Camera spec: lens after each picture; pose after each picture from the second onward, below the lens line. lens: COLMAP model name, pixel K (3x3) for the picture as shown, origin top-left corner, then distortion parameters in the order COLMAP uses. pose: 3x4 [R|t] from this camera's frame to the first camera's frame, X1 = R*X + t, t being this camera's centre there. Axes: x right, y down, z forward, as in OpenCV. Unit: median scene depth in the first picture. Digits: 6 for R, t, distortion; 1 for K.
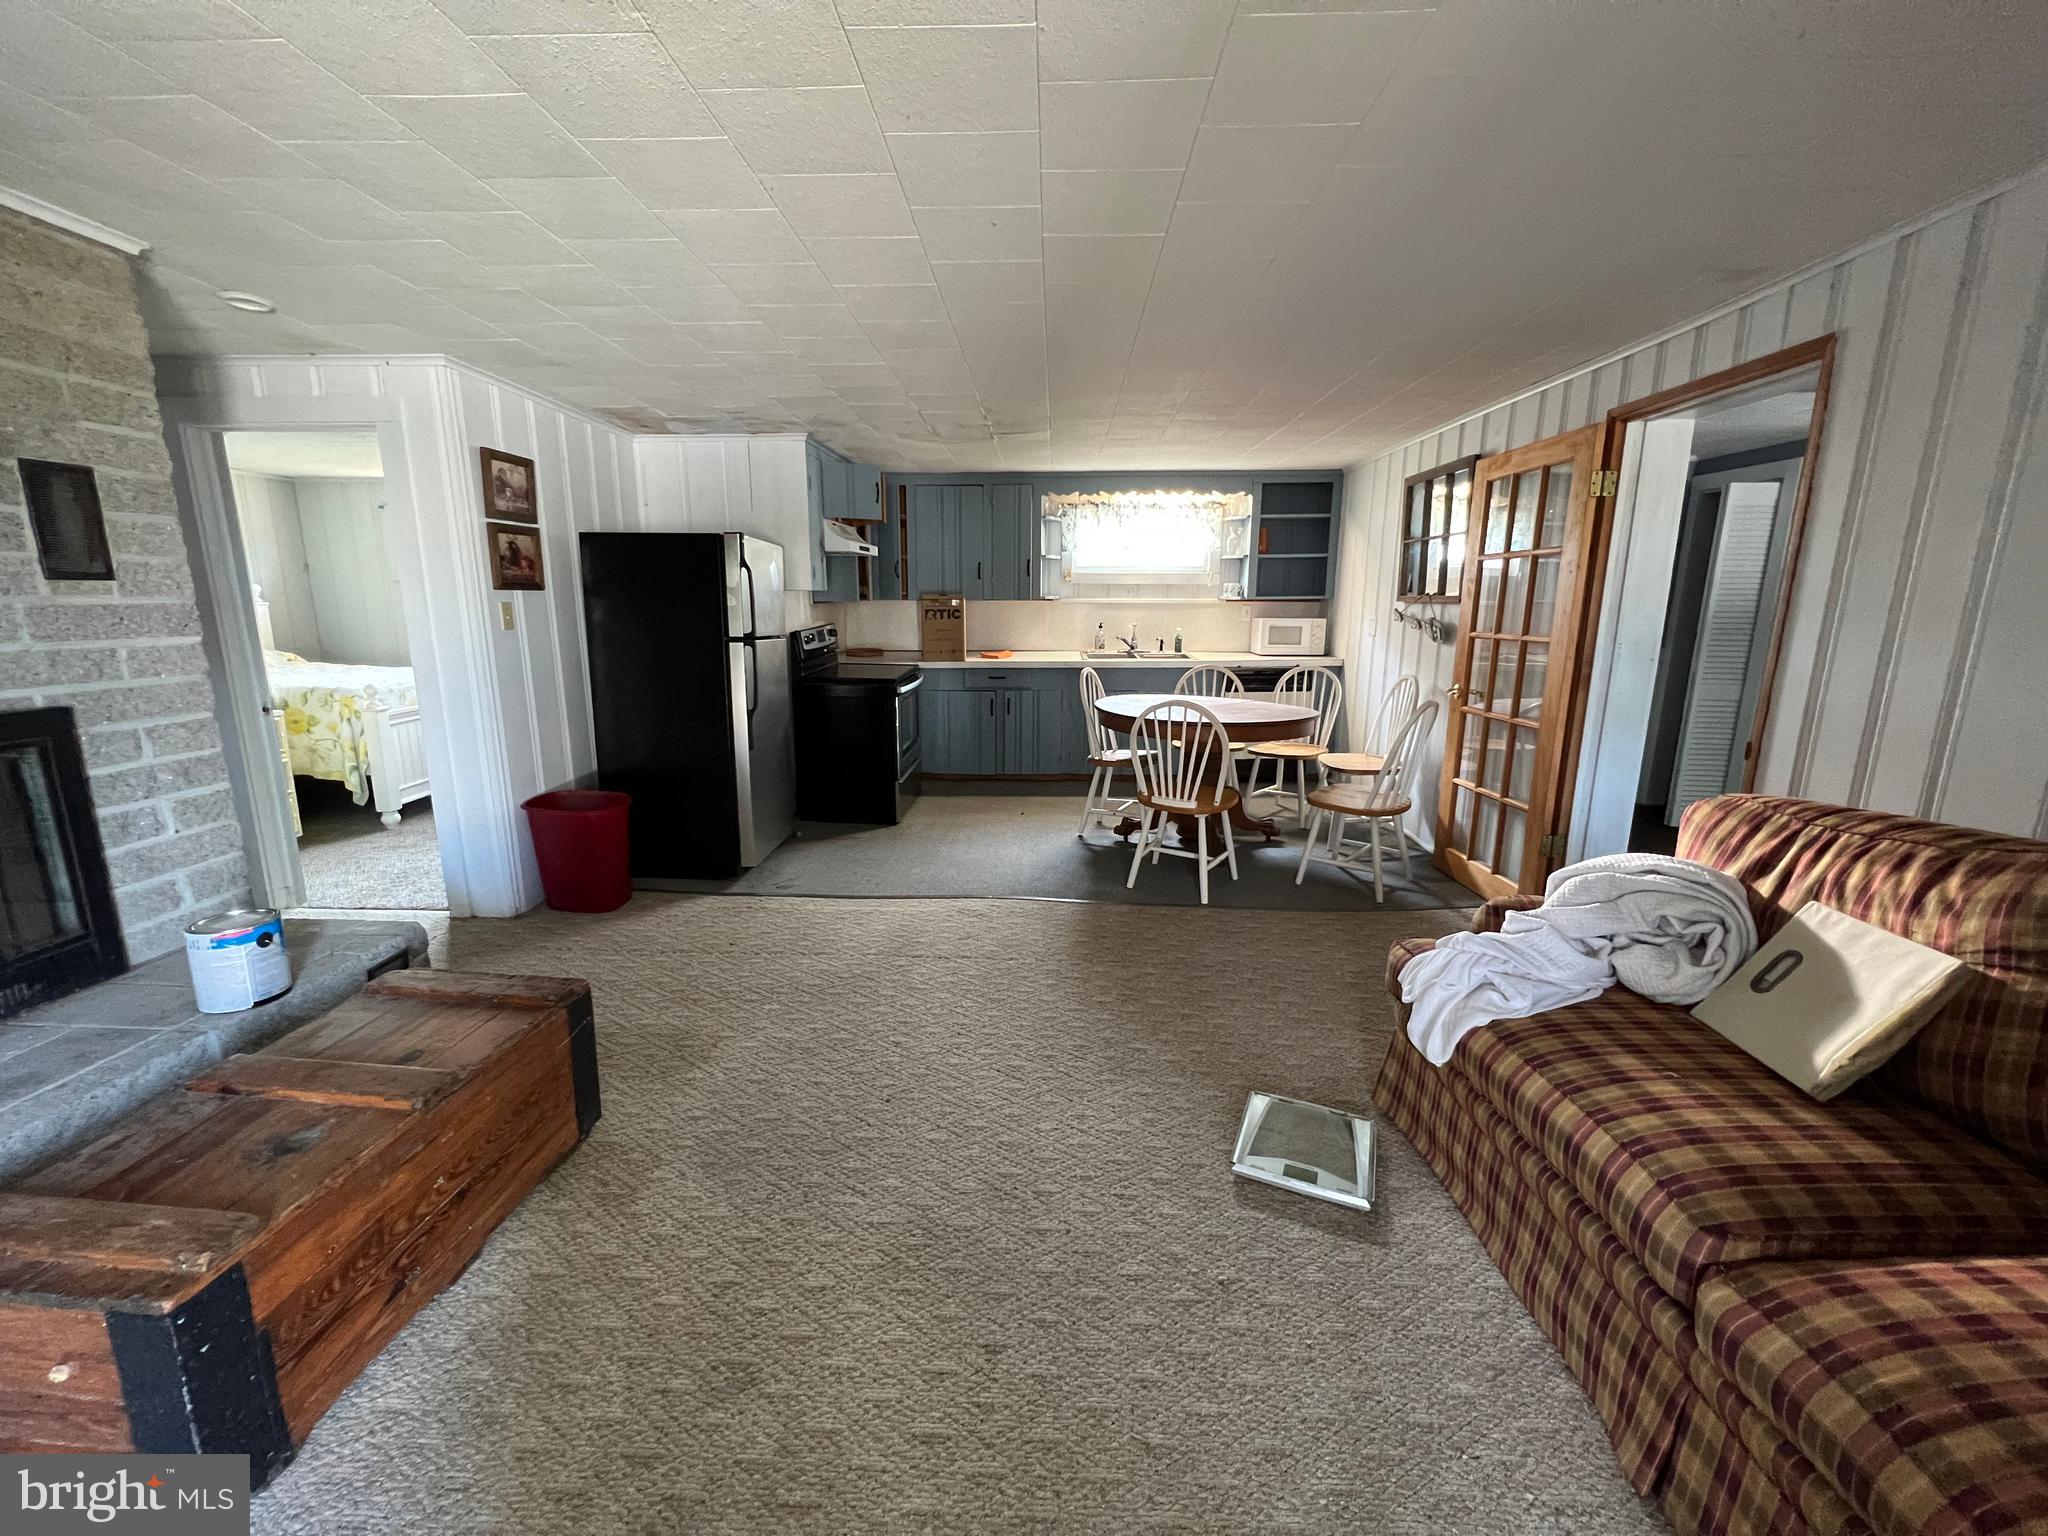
lens RADIAL K [[827.8, 0, 1019.1], [0, 827.8, 766.7], [0, 0, 1]] dist [0.001883, -0.000602]
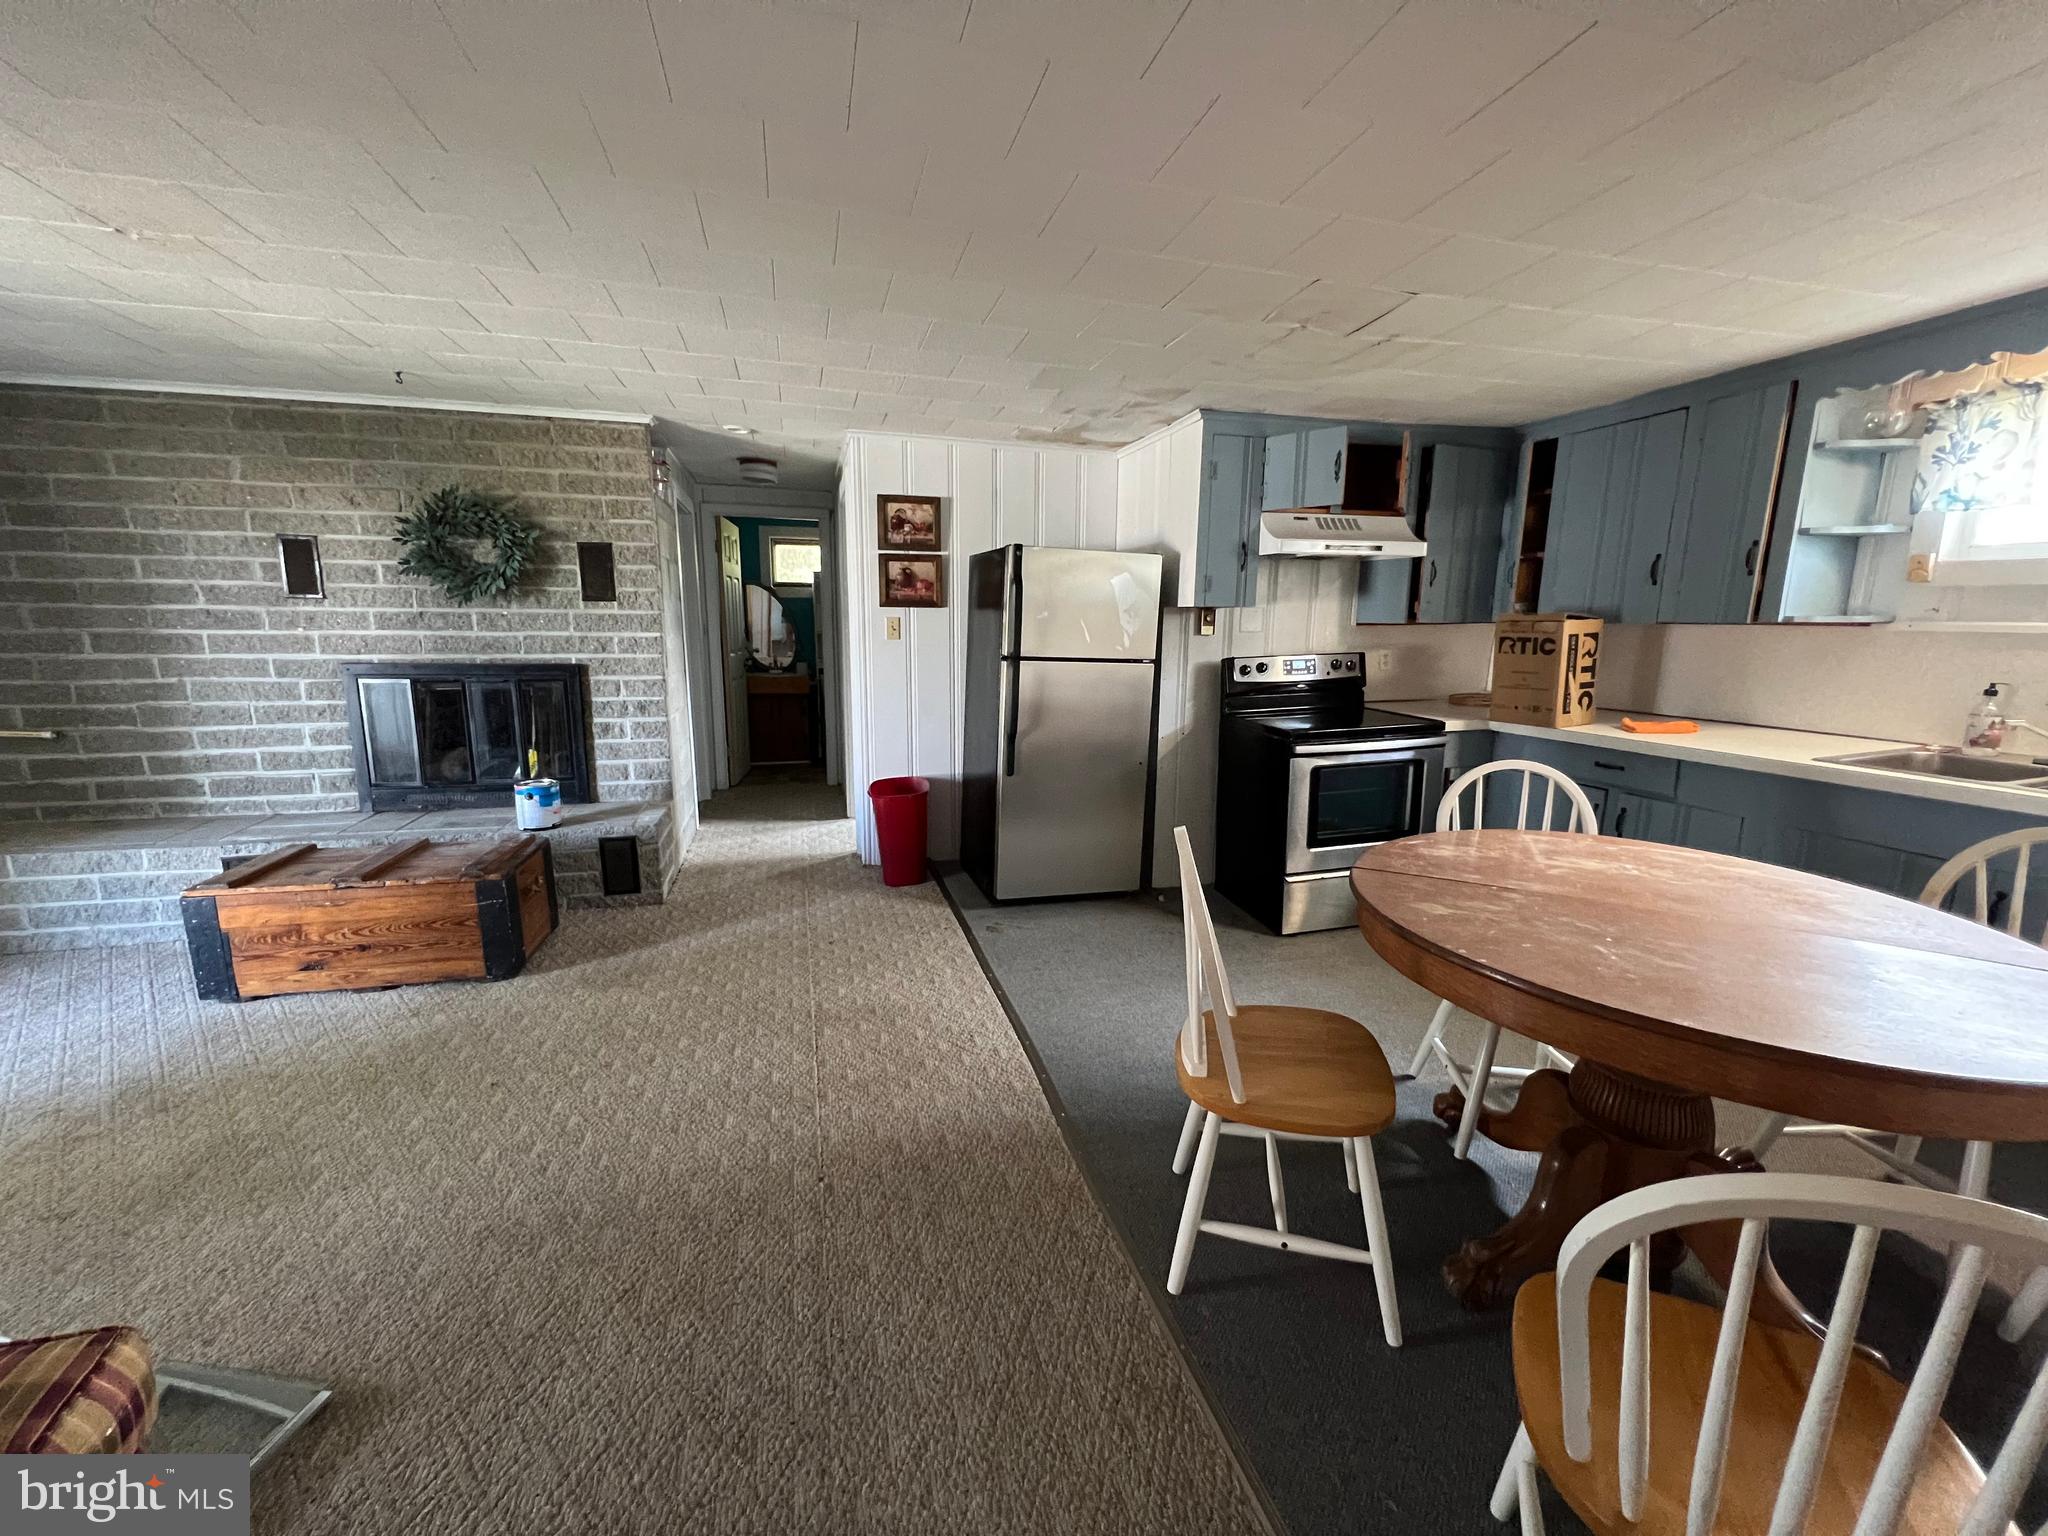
lens RADIAL K [[827.8, 0, 1021.7], [0, 827.8, 767.0], [0, 0, 1]] dist [0.001883, -0.000602]
pose [[0.293746, 0.172283, -0.940230, 0.982911], [-0.200496, 0.972848, 0.115621, -0.249865], [0.934620, 0.154549, 0.320312, 1.260290]]
